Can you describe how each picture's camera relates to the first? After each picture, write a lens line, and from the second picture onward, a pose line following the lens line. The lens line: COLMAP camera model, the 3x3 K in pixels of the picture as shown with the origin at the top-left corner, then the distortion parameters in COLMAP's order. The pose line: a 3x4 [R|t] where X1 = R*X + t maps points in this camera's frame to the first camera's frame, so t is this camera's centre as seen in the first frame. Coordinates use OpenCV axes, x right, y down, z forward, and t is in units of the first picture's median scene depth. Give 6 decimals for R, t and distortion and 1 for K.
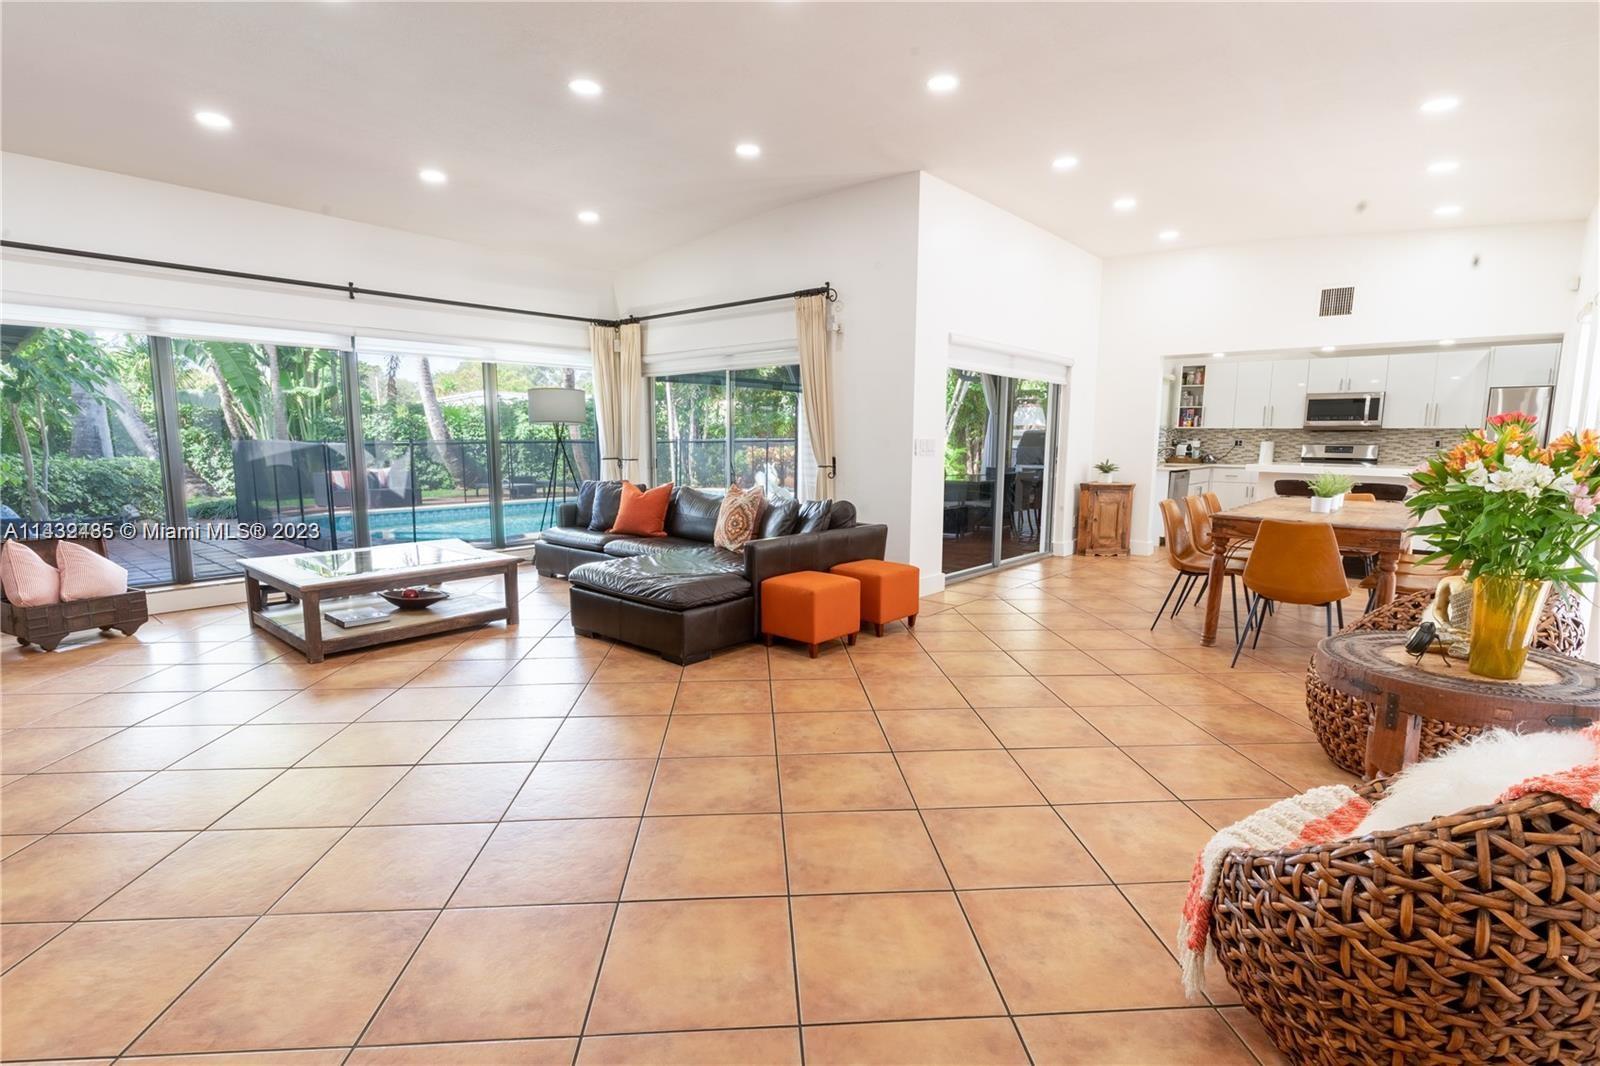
lens RADIAL K [[756.5, 0, 802.7], [0, 756.5, 535.8], [0, 0, 1]] dist [-0.000599, 0.000421]
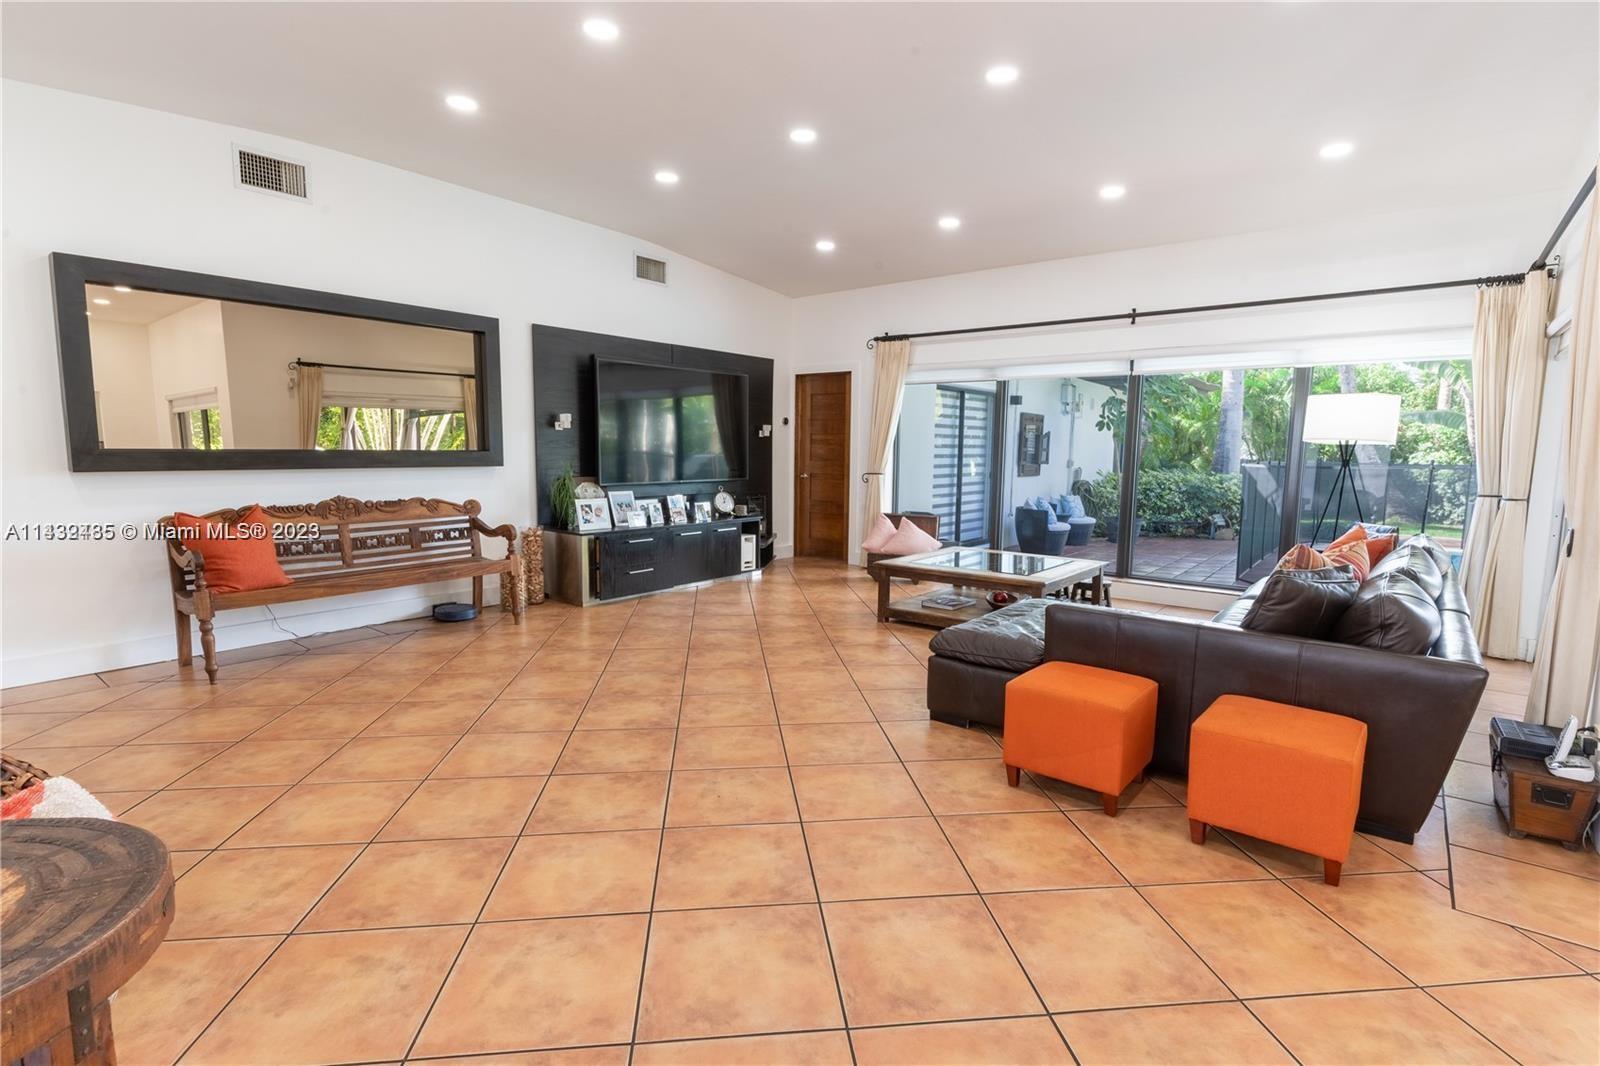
lens RADIAL K [[763.7, 0, 796.2], [0, 763.7, 548.1], [0, 0, 1]] dist [-0.000288, 0.000029]
pose [[0.036826, 0.119865, -0.992107, 0.523658], [-0.148097, 0.982473, 0.113204, -0.072151], [0.988287, 0.142759, 0.053932, 0.610877]]
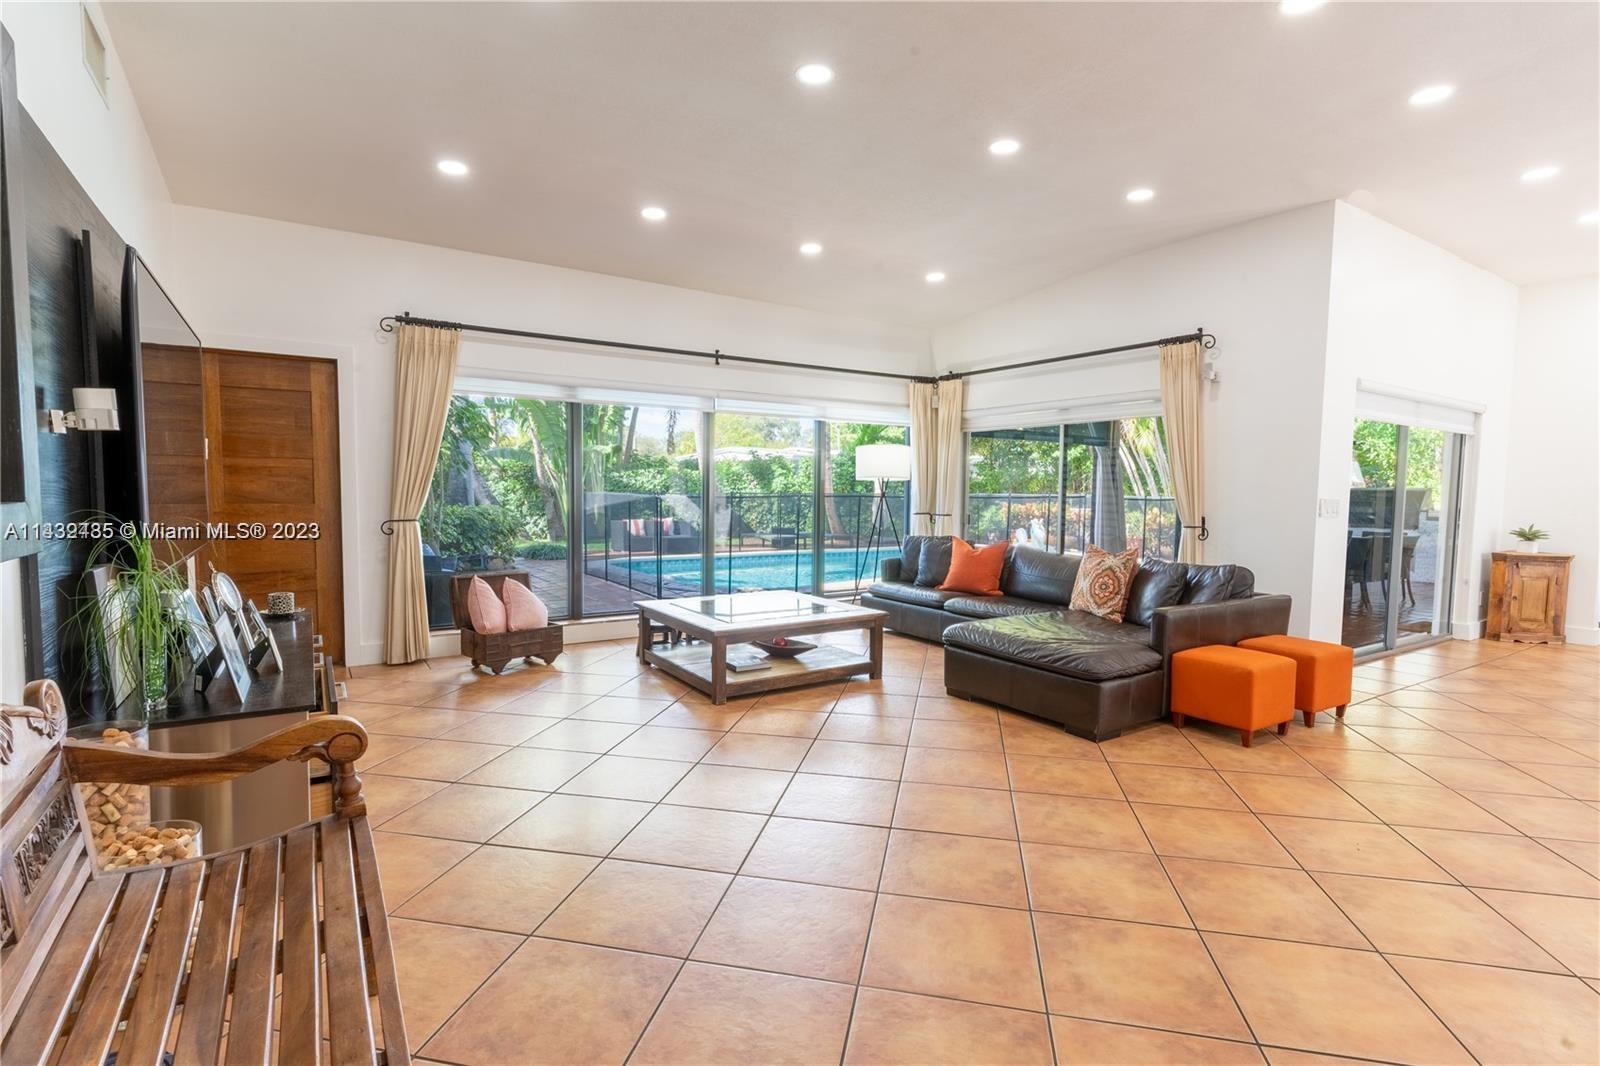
lens RADIAL K [[758.1, 0, 800.0], [0, 758.1, 533.0], [0, 0, 1]] dist [-0.000765, 0.000062]
pose [[0.961879, 0.023368, -0.272474, -0.203215], [-0.043615, 0.996698, -0.068489, -0.001794], [0.269974, 0.077763, 0.959722, 0.001491]]
